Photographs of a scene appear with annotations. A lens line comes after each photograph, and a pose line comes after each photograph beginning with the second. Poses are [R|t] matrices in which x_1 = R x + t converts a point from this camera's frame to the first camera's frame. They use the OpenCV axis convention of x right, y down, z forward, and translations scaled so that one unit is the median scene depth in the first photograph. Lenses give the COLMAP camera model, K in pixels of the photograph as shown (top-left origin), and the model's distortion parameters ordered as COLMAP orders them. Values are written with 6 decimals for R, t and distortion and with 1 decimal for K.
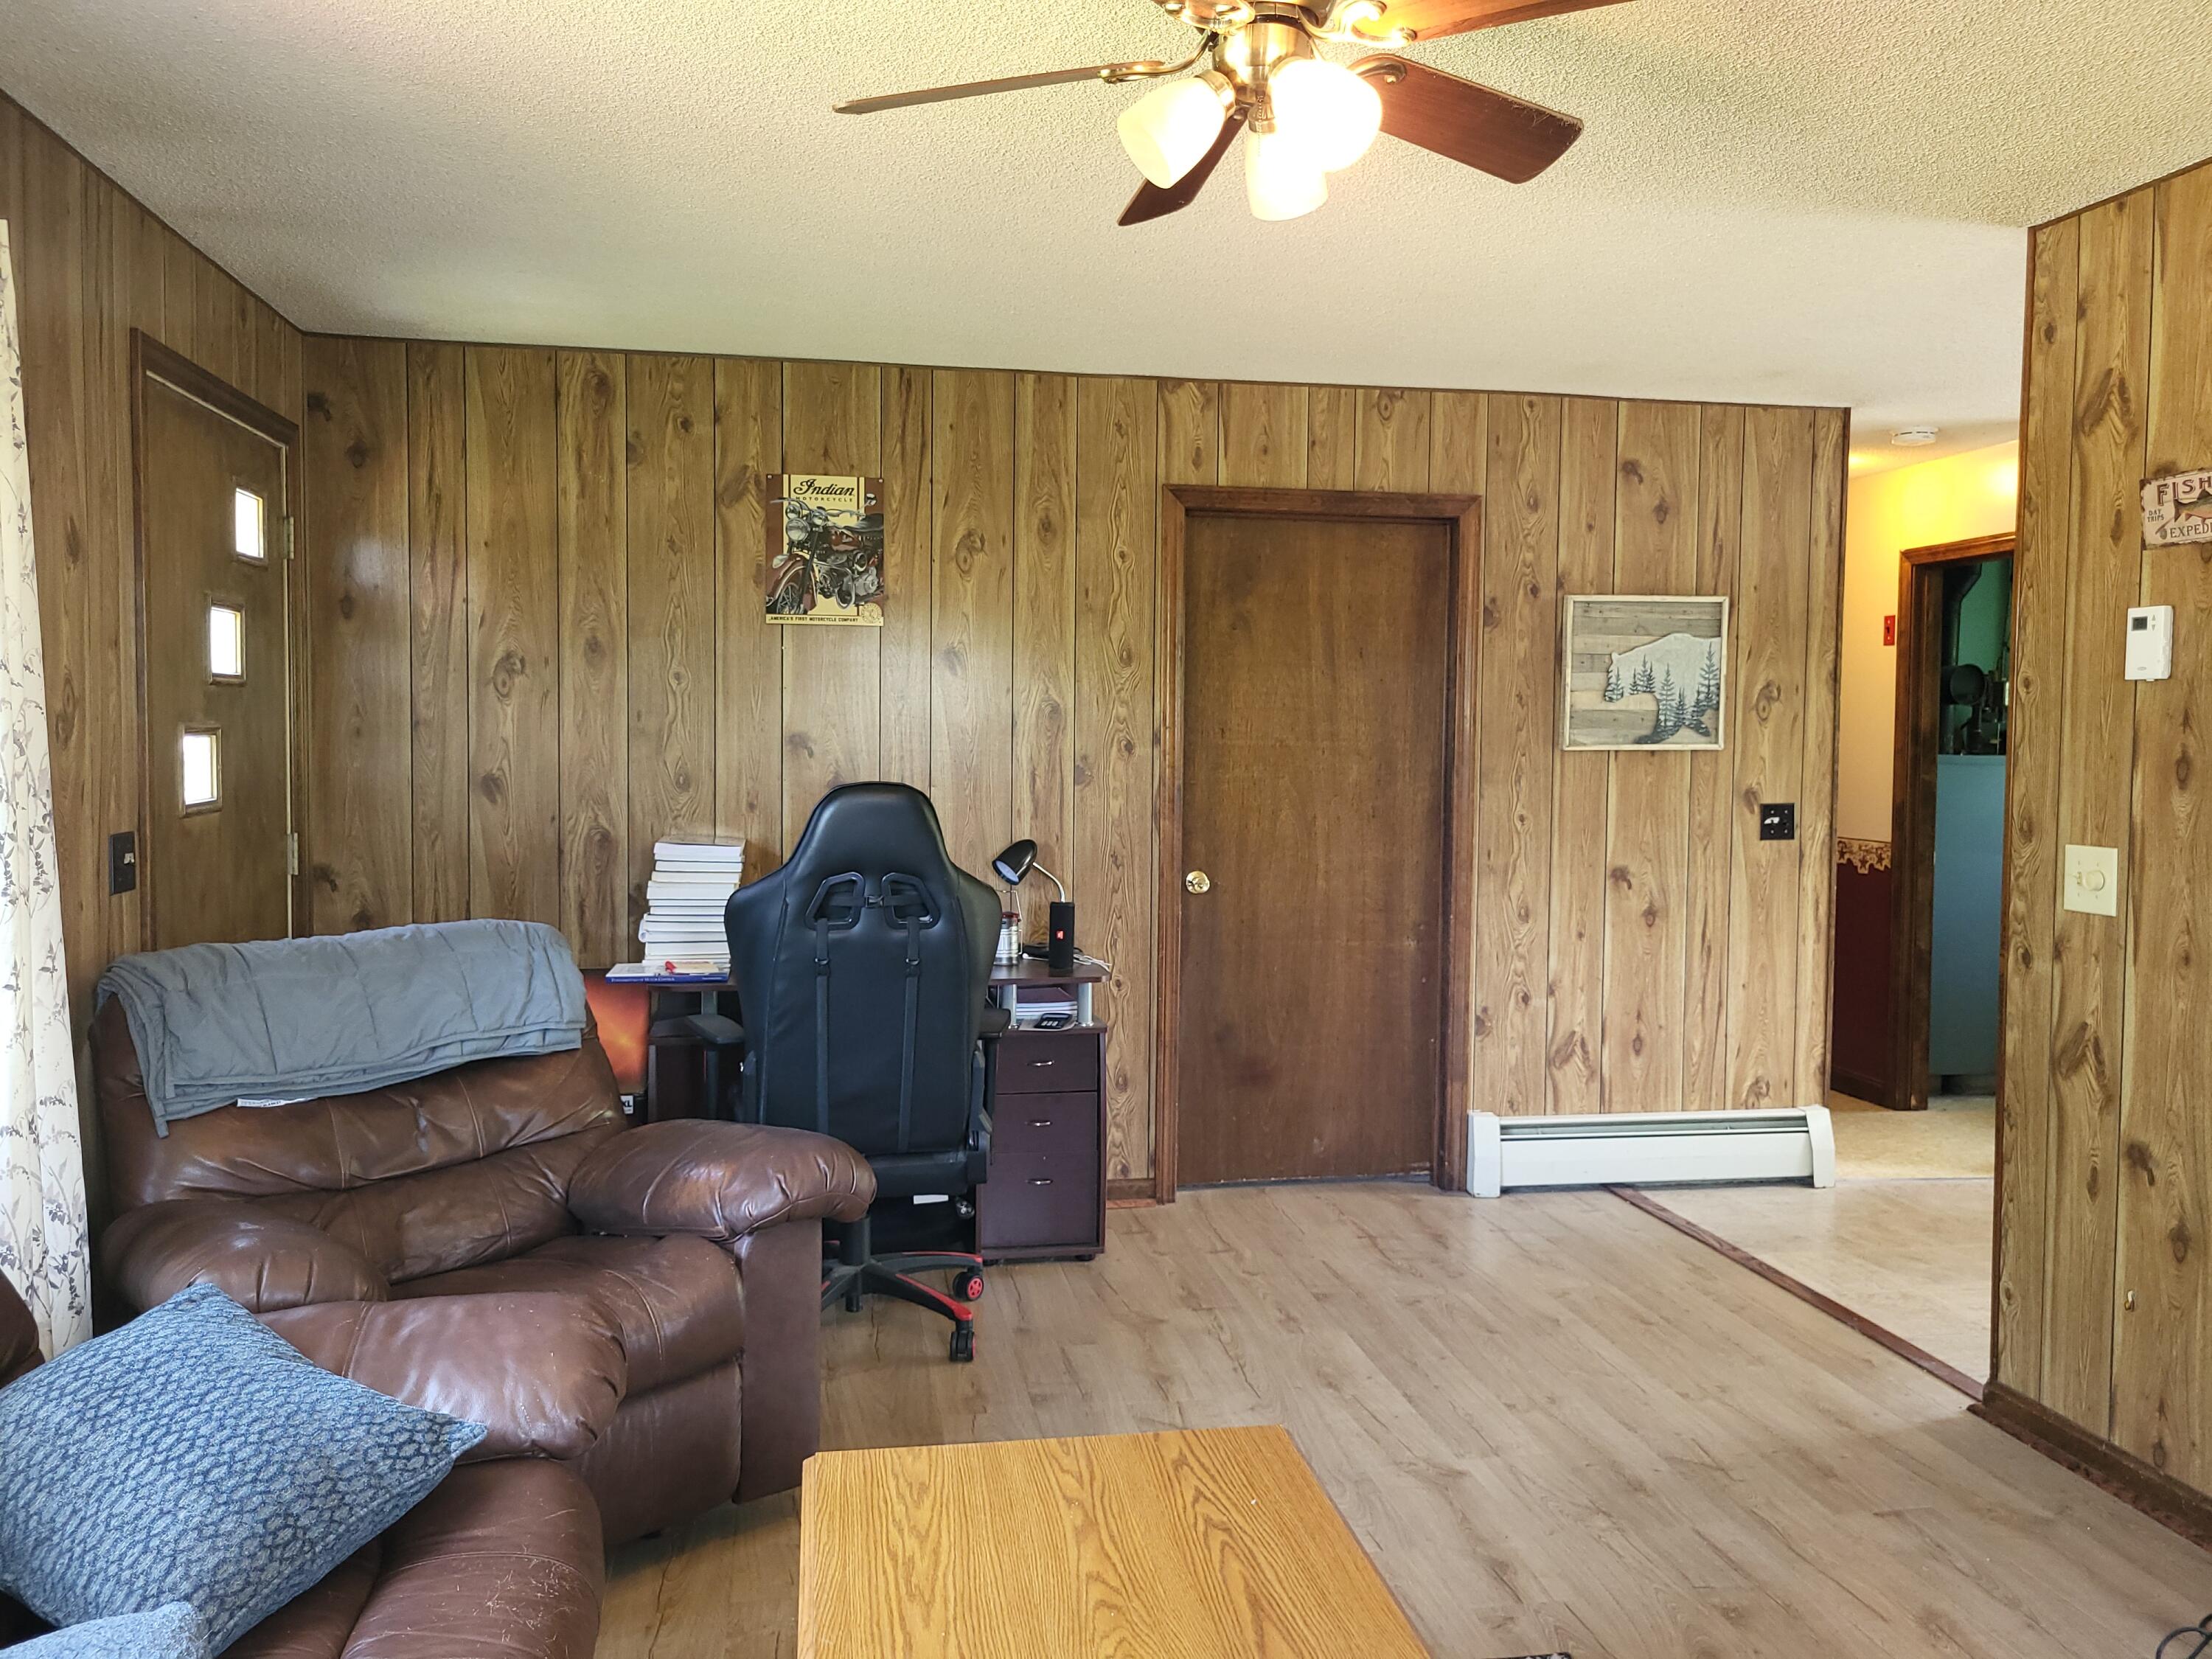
lens RADIAL K [[1679.7, 0, 1094.7], [0, 1679.7, 825.7], [0, 0, 1]] dist [0.039760, -0.029852]
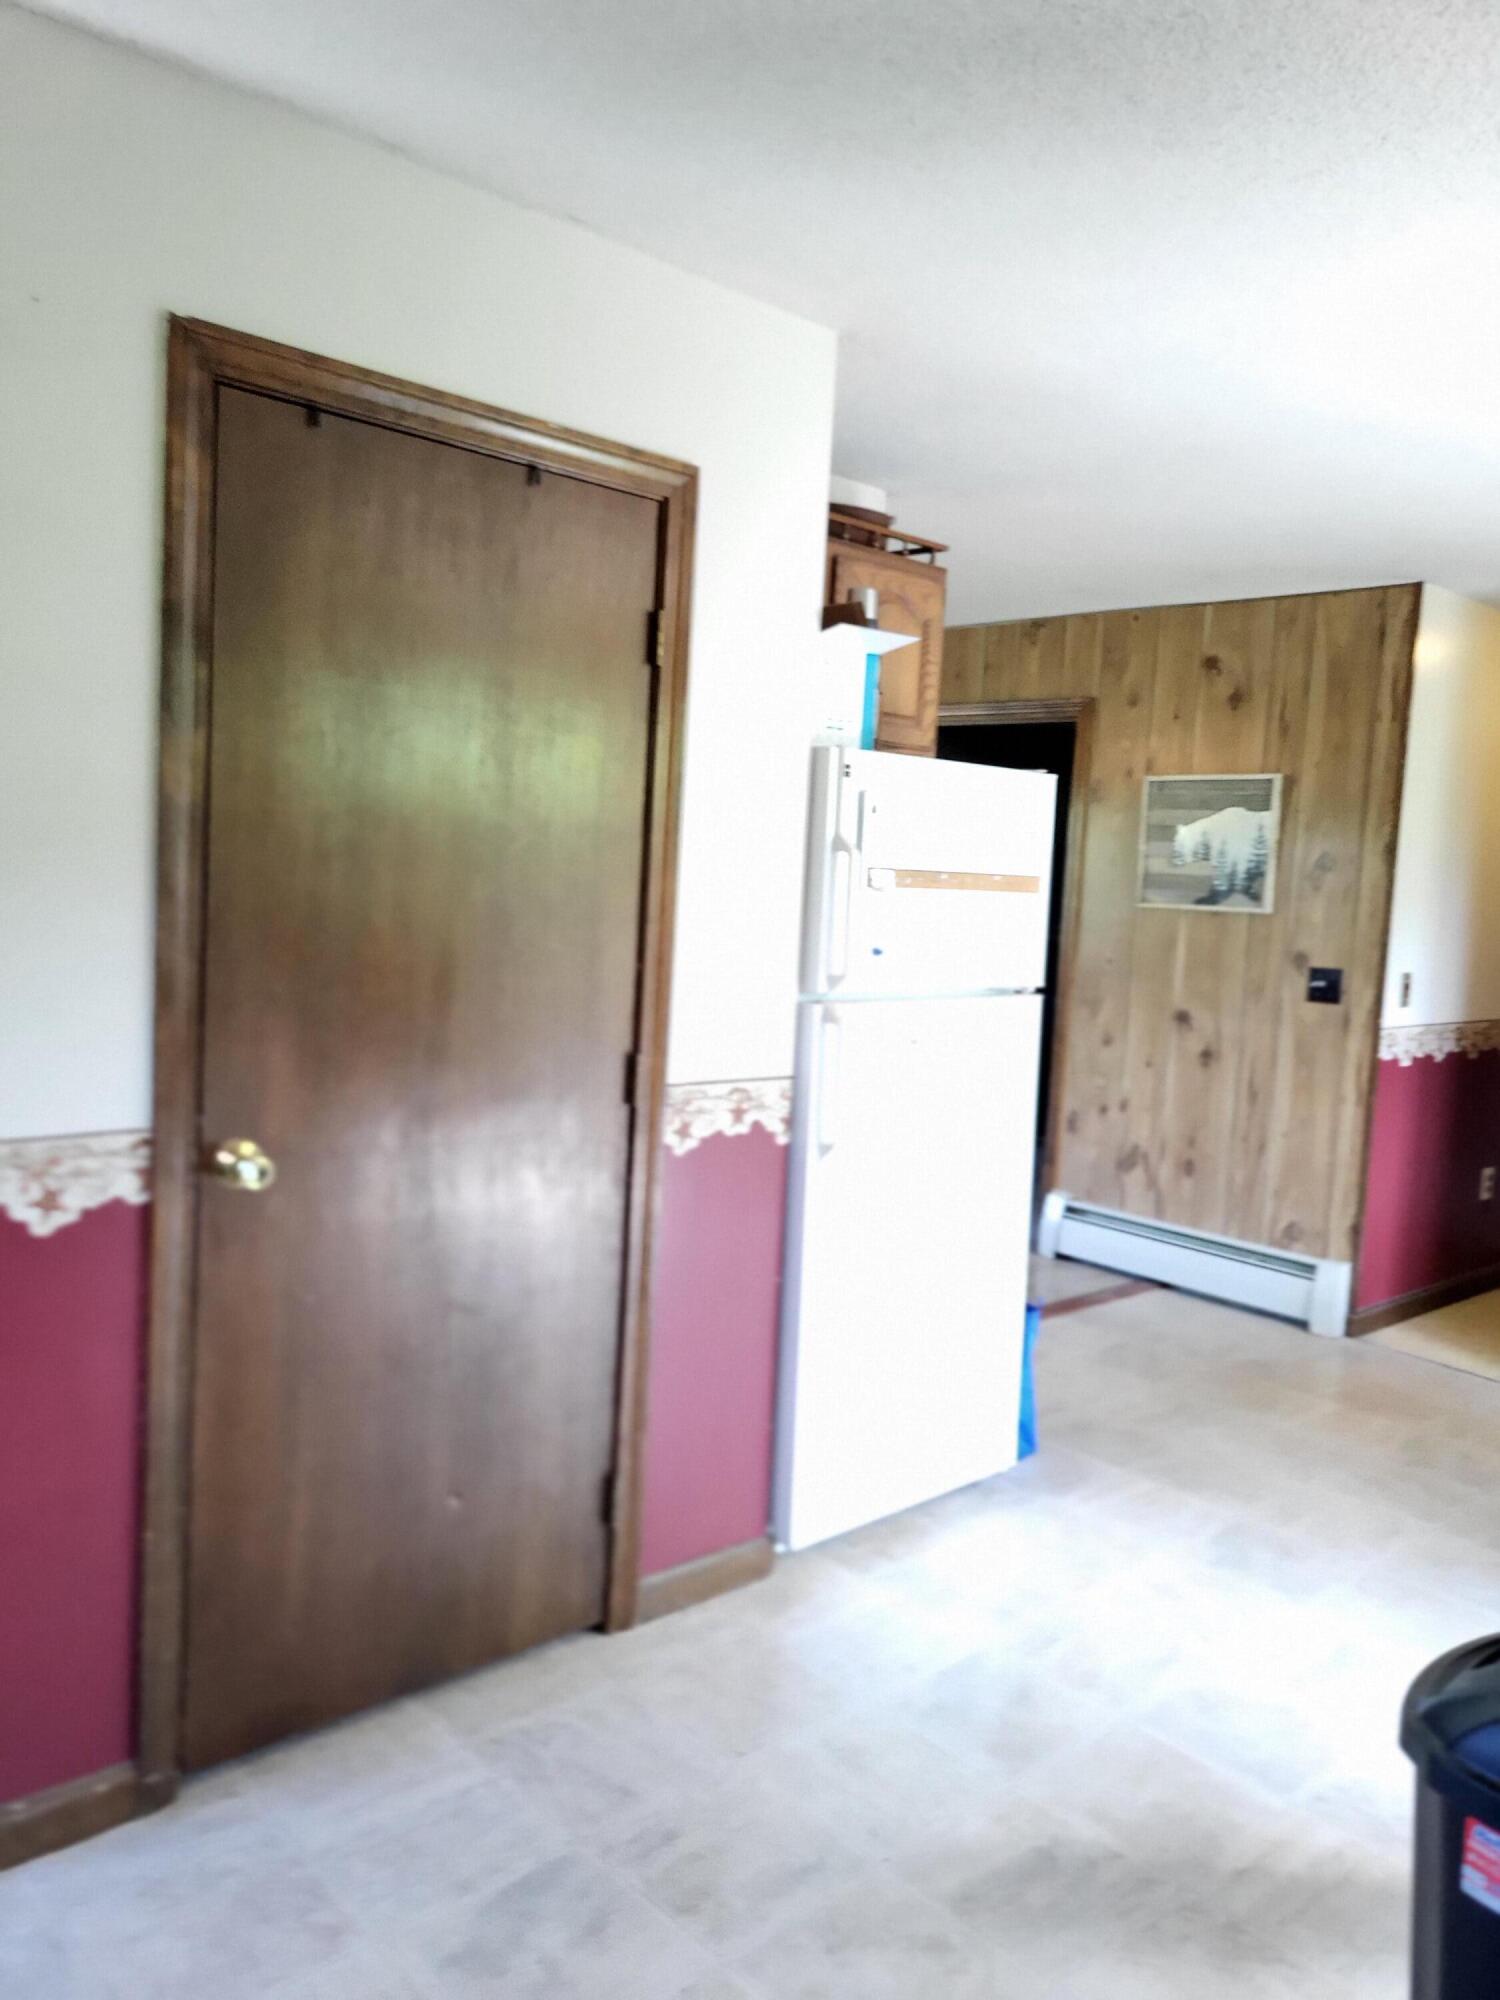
lens RADIAL K [[1518.7, 0, 744.7], [0, 1518.7, 1010.3], [0, 0, 1]] dist [0.039760, -0.029852]
pose [[0.533348, 0.102740, -0.839633, 1.023423], [-0.095109, 0.993586, 0.061163, -0.011007], [0.840532, 0.047236, 0.539699, 0.181530]]
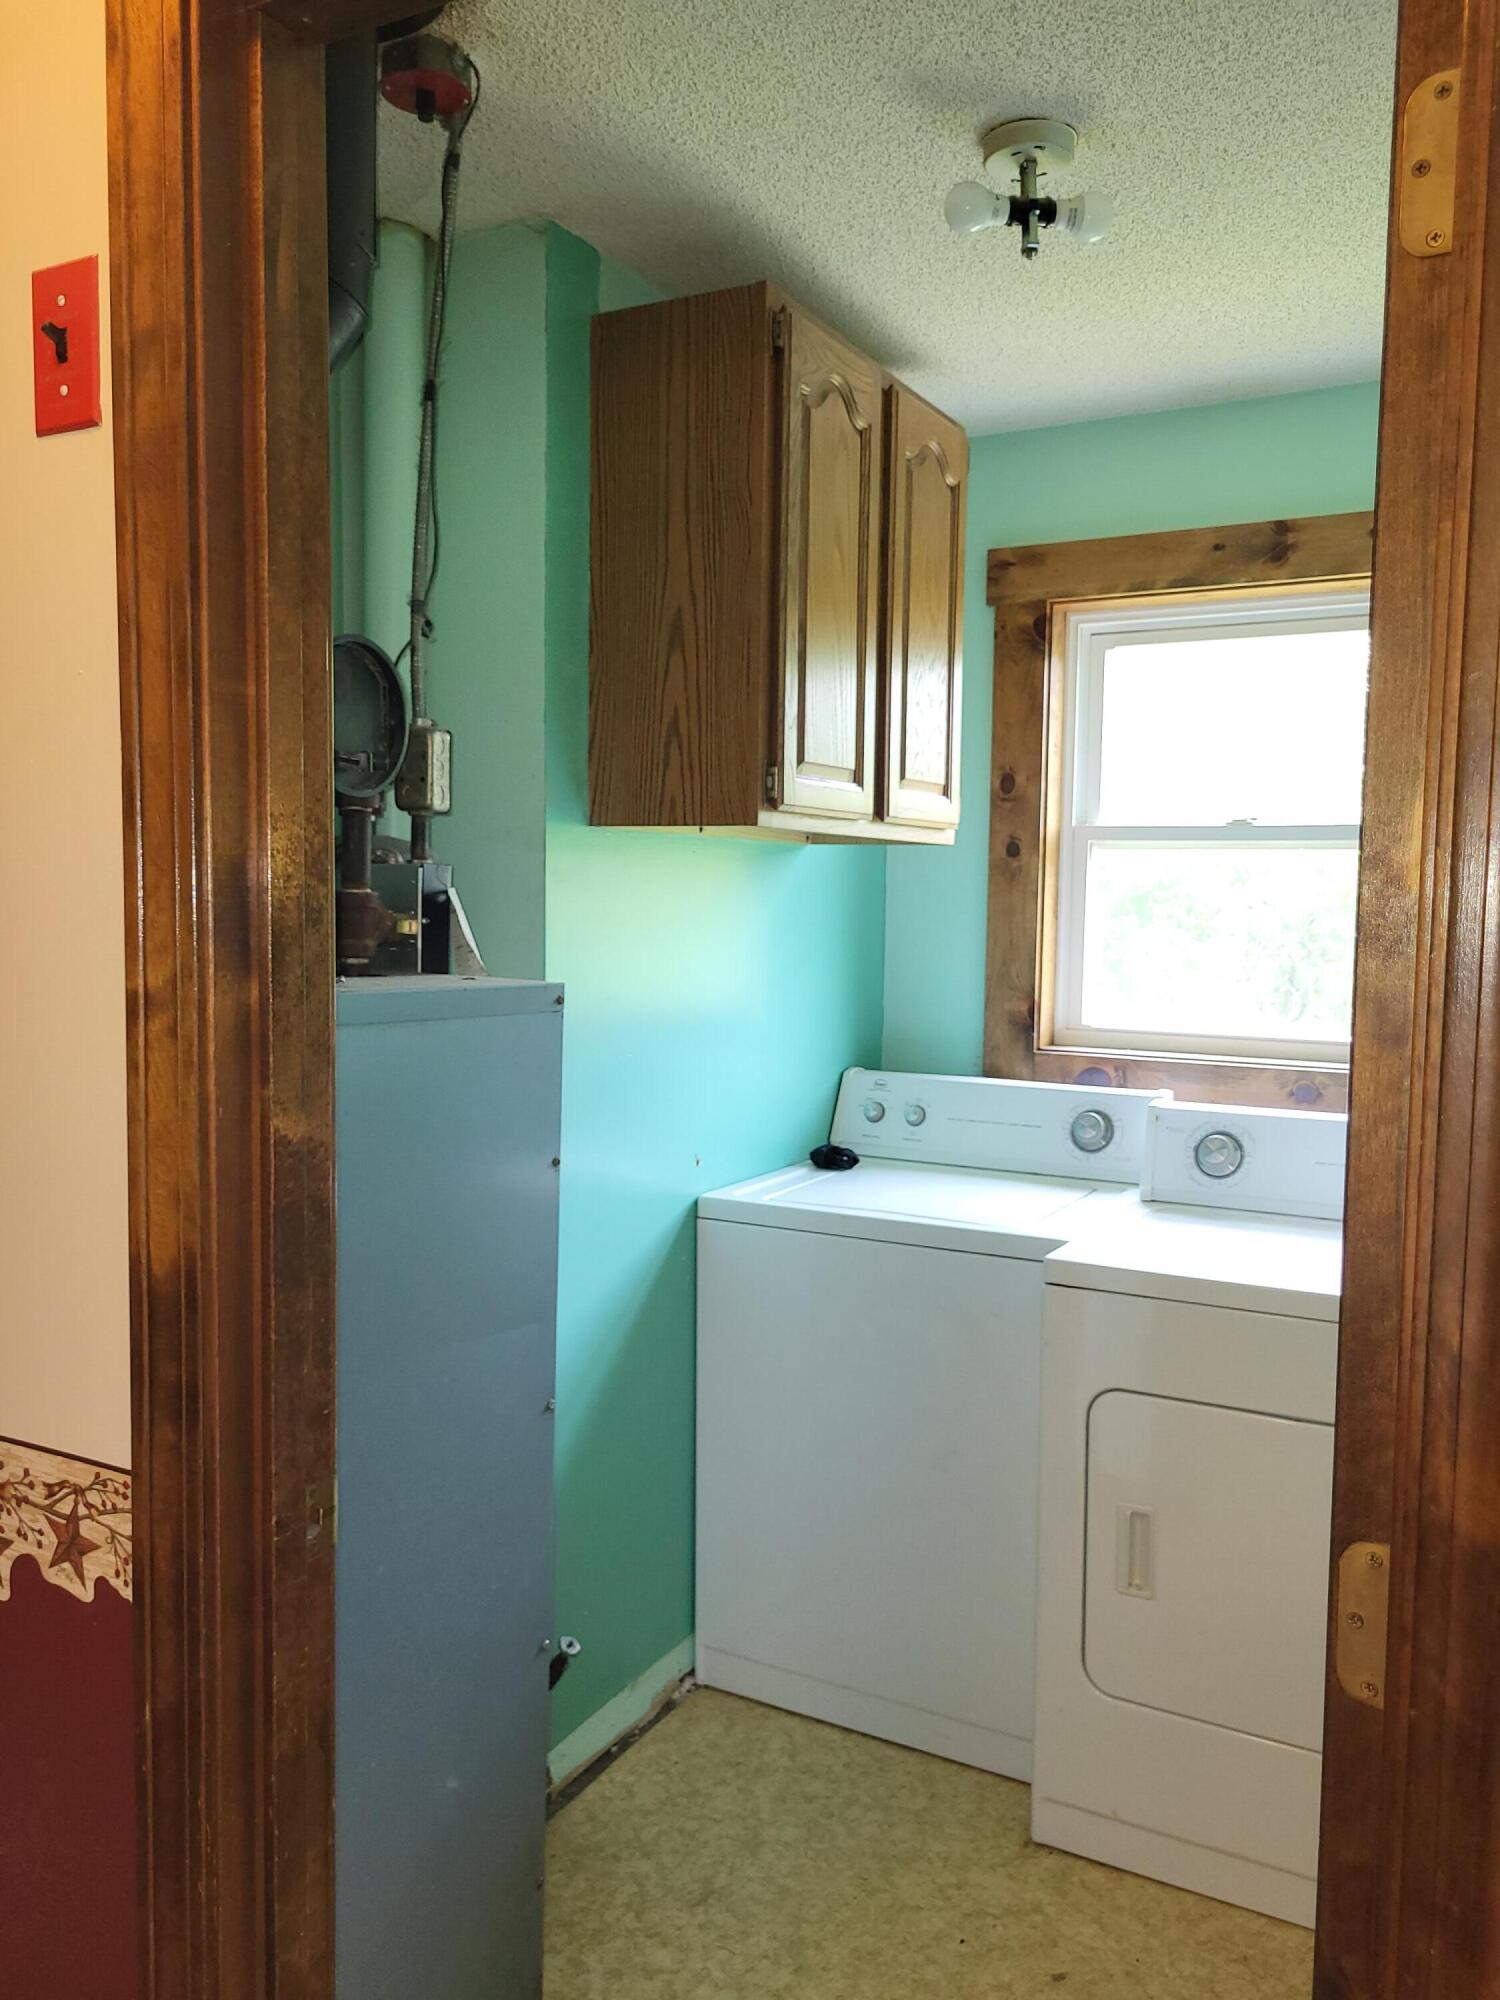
lens RADIAL K [[1713.8, 0, 751.2], [0, 1713.8, 1061.3], [0, 0, 1]] dist [0.014667, 0.003662]
pose [[0.633802, -0.059511, 0.771203, 0.454325], [0.024680, 0.998084, 0.056735, -0.057152], [-0.773102, -0.016925, 0.634056, 1.016326]]
